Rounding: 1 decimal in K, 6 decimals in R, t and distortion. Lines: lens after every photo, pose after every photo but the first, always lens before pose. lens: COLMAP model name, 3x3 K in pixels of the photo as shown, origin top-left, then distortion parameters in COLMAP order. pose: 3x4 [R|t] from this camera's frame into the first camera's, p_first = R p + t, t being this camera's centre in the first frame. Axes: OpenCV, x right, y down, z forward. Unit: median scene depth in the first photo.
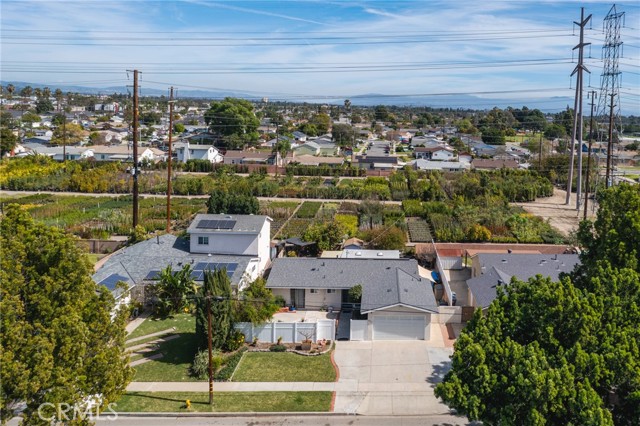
lens RADIAL K [[507.7, 0, 424.4], [0, 507.7, 214.0], [0, 0, 1]] dist [-0.008351, -0.005755]
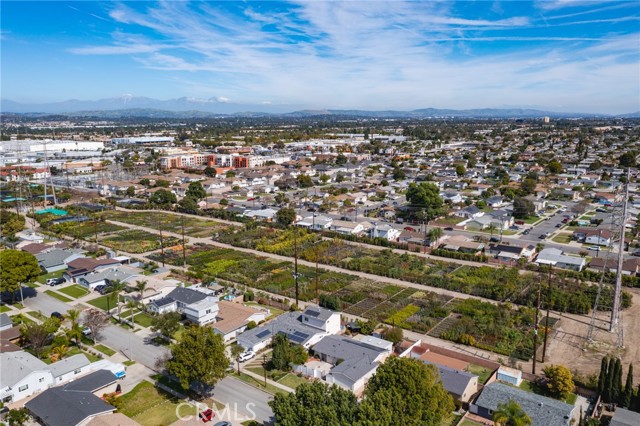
lens RADIAL K [[498.9, 0, 315.9], [0, 498.9, 230.1], [0, 0, 1]] dist [-0.019450, -0.001757]
pose [[0.739052, 0.099096, -0.666320, 1.031808], [-0.094597, 0.994587, 0.042994, -0.438835], [0.666973, 0.031257, 0.744426, -0.643132]]
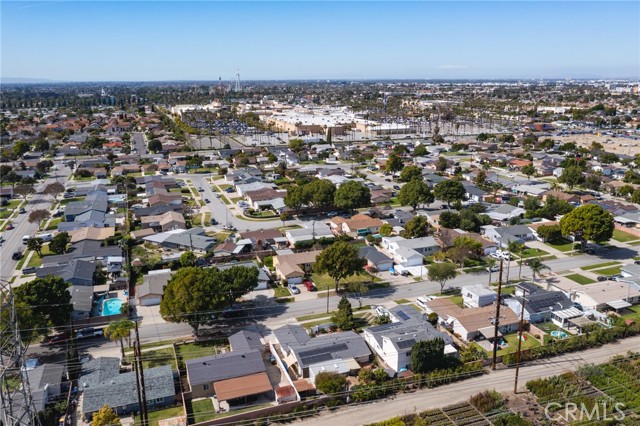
lens RADIAL K [[498.9, 0, 315.9], [0, 498.9, 230.1], [0, 0, 1]] dist [-0.019450, -0.001757]
pose [[-0.963862, 0.042748, -0.262950, 0.350115], [-0.085248, 0.885648, 0.456464, -1.082156], [0.252394, 0.462385, -0.849999, 2.272022]]
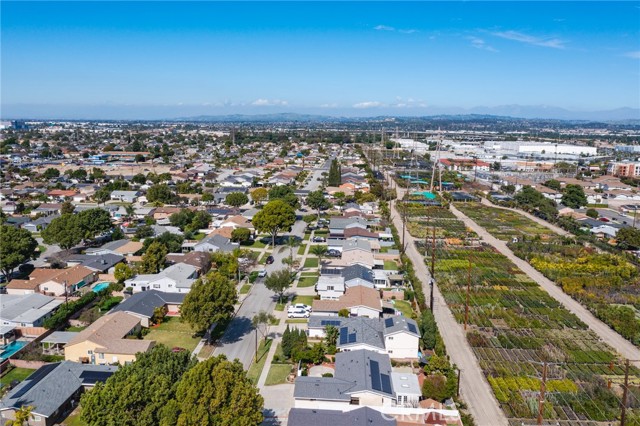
lens RADIAL K [[514.9, 0, 320.0], [0, 514.9, 213.0], [0, 0, 1]] dist [-0.016075, -0.003673]
pose [[-0.137802, 0.125105, -0.982527, 1.336204], [-0.223163, 0.962562, 0.153862, -0.567109], [0.964992, 0.240466, -0.104724, 0.866936]]
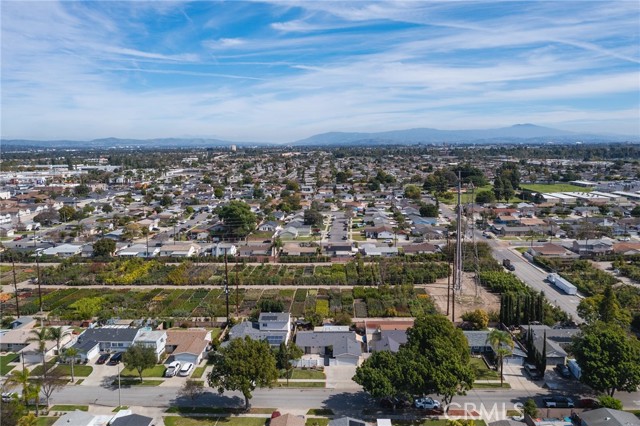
lens RADIAL K [[507.6, 0, 319.5], [0, 507.6, 203.7], [0, 0, 1]] dist [-0.018696, -0.002604]
pose [[0.990521, -0.040592, -0.131230, 0.148941], [0.029086, 0.995657, -0.088434, -0.292475], [0.134250, 0.083779, 0.987400, -1.360579]]
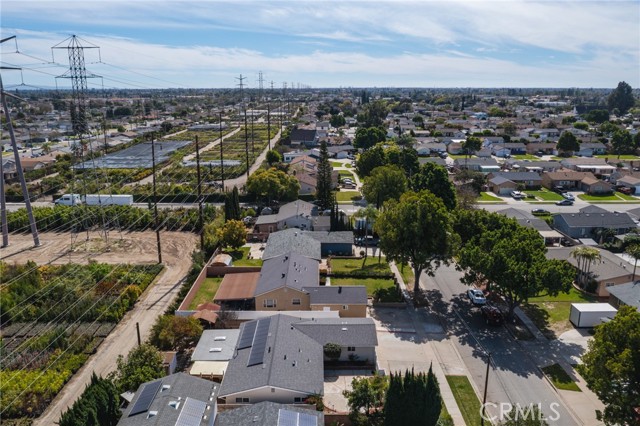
lens RADIAL K [[507.6, 0, 319.5], [0, 507.6, 203.7], [0, 0, 1]] dist [-0.018696, -0.002604]
pose [[0.082877, -0.271127, 0.958969, -0.982497], [0.211217, 0.945197, 0.248979, -0.382972], [-0.973919, 0.181916, 0.135602, 0.687049]]
